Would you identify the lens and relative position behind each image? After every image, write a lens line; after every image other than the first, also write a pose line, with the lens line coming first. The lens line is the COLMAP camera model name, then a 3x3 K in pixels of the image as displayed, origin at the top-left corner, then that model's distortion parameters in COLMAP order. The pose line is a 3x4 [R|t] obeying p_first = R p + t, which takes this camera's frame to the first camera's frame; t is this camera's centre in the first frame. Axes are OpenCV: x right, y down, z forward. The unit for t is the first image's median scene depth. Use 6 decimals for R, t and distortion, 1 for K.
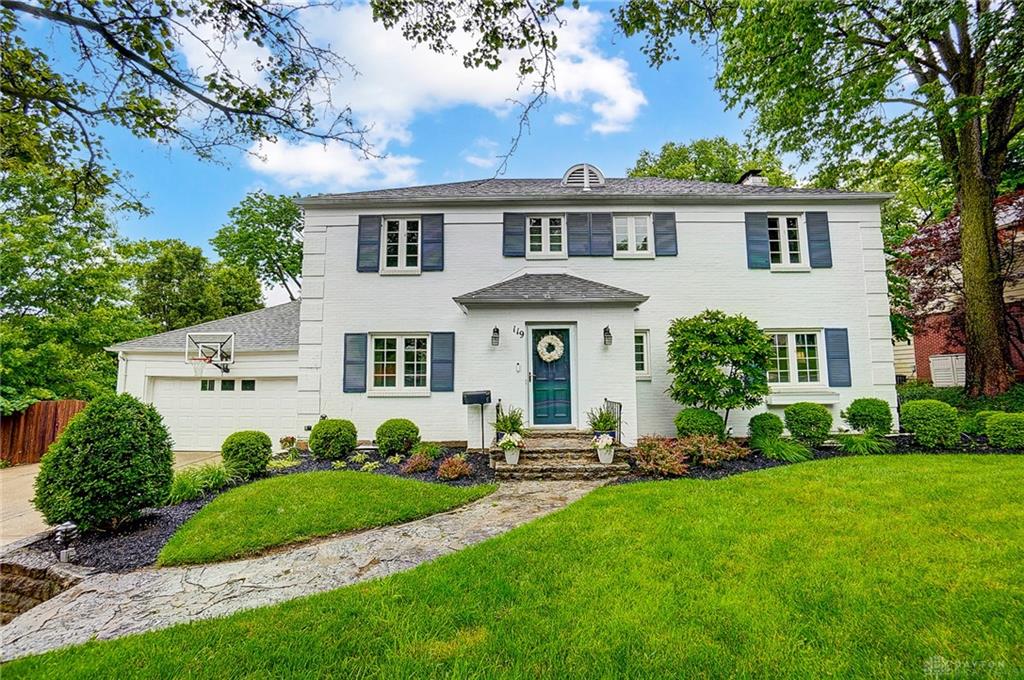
lens RADIAL K [[451.8, 0, 512.9], [0, 451.8, 337.5], [0, 0, 1]] dist [-0.063838, 0.018857]
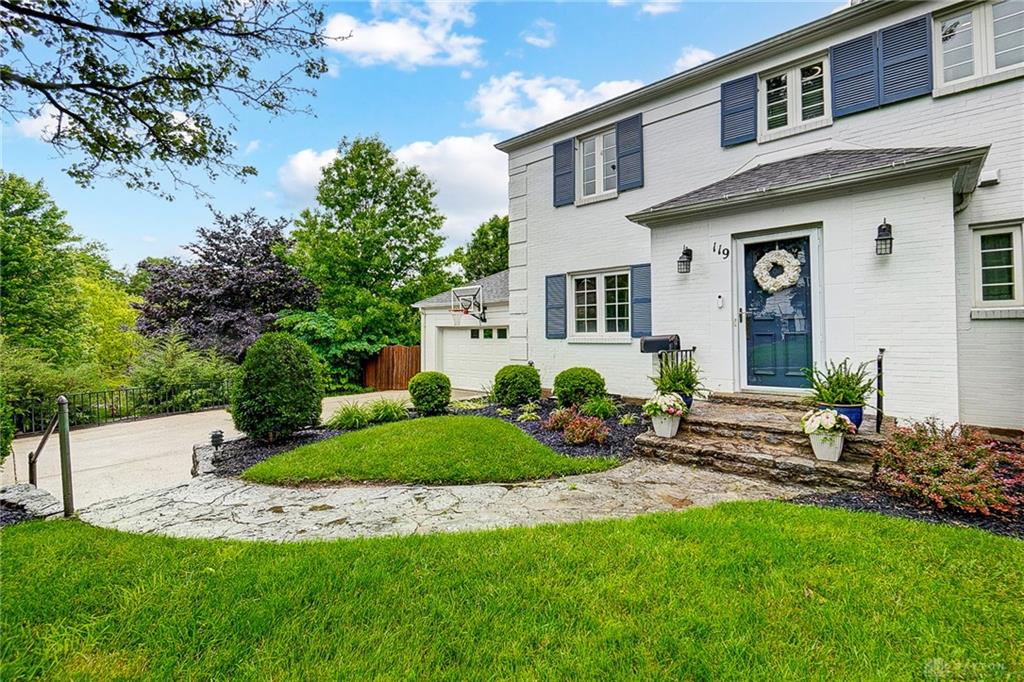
lens RADIAL K [[454.9, 0, 514.5], [0, 454.9, 328.2], [0, 0, 1]] dist [-0.003254, -0.000391]
pose [[0.752865, -0.007724, -0.658129, 0.226897], [0.060642, 0.996492, 0.057676, 0.045739], [0.655375, -0.083332, 0.750692, 0.258321]]
